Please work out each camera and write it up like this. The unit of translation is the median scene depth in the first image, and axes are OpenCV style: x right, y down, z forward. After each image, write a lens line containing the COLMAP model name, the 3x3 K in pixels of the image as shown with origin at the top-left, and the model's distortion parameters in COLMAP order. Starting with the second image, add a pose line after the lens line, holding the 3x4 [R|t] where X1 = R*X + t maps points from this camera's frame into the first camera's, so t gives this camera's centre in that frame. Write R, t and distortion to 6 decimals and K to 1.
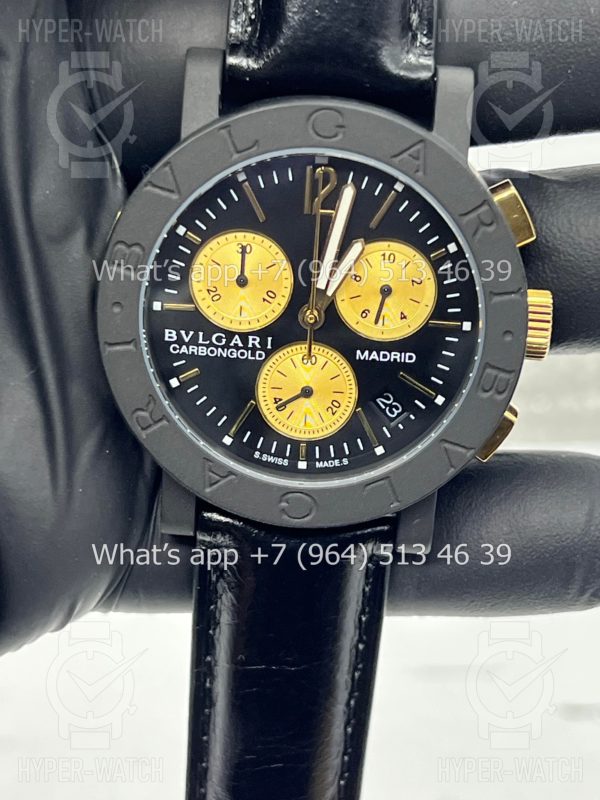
lens RADIAL K [[1911.4, 0, 298.3], [0, 1911.4, 407.6], [0, 0, 1]] dist [0.240642, 0.000000]
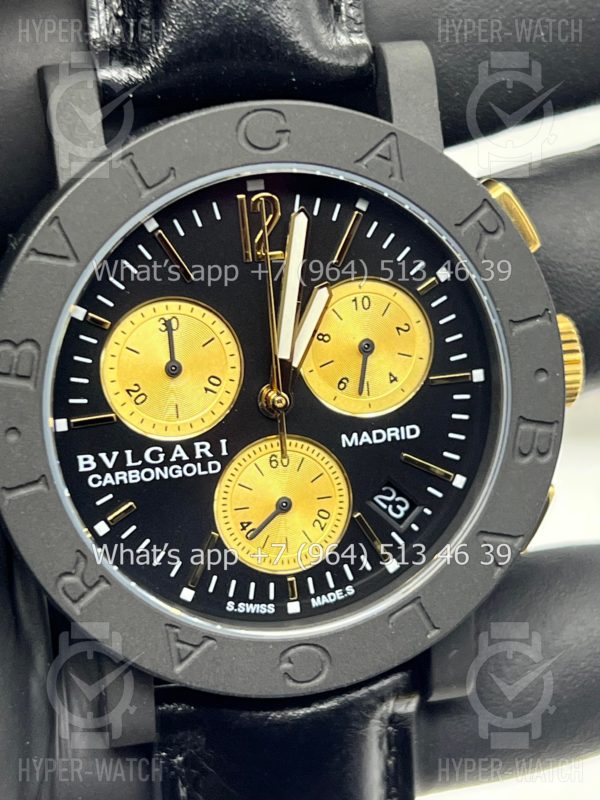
lens RADIAL K [[1911.4, 0, 297.7], [0, 1911.4, 394.7], [0, 0, 1]] dist [0.240642, 0.000000]
pose [[0.955955, -0.177829, 0.233509, -0.153404], [0.201905, 0.975846, -0.083417, 0.012578], [-0.213035, 0.126890, 0.968770, 0.293161]]
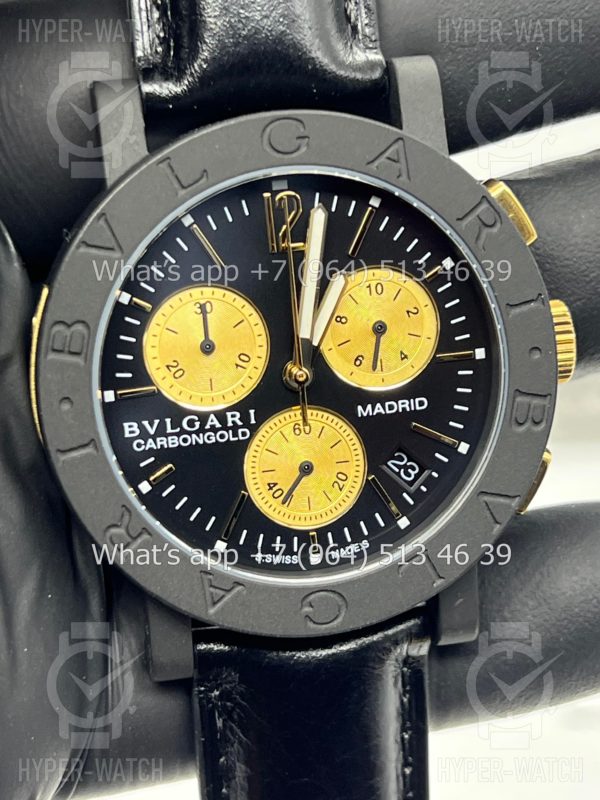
lens RADIAL K [[1911.4, 0, 297.3], [0, 1911.4, 396.3], [0, 0, 1]] dist [0.240642, 0.000000]
pose [[0.966773, -0.177146, 0.184310, -0.145584], [0.196680, 0.975989, -0.093608, 0.037911], [-0.163302, 0.126748, 0.978400, 0.197120]]
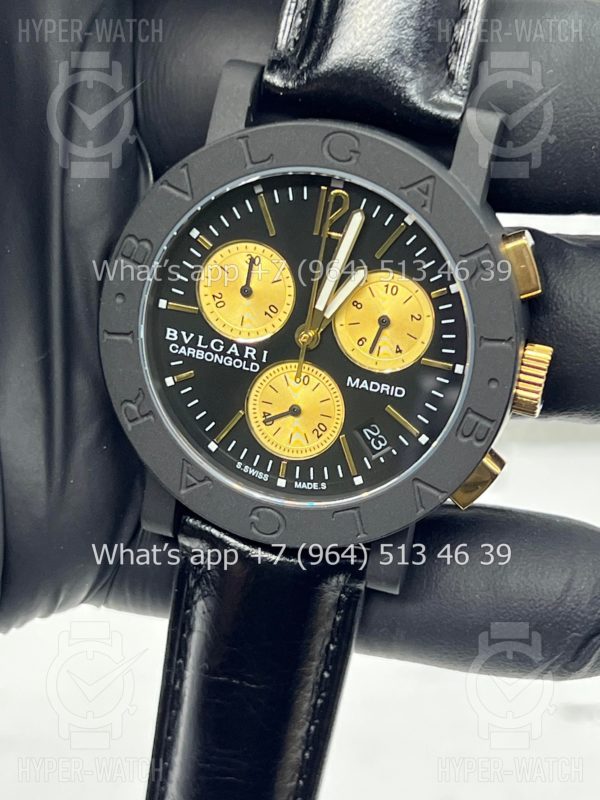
lens RADIAL K [[1911.4, 0, 294.7], [0, 1911.4, 402.6], [0, 0, 1]] dist [0.240642, 0.000000]
pose [[0.973728, 0.154553, -0.167232, 0.172627], [-0.161783, 0.986357, -0.030426, 0.018325], [0.160248, 0.056682, 0.985448, 0.010644]]
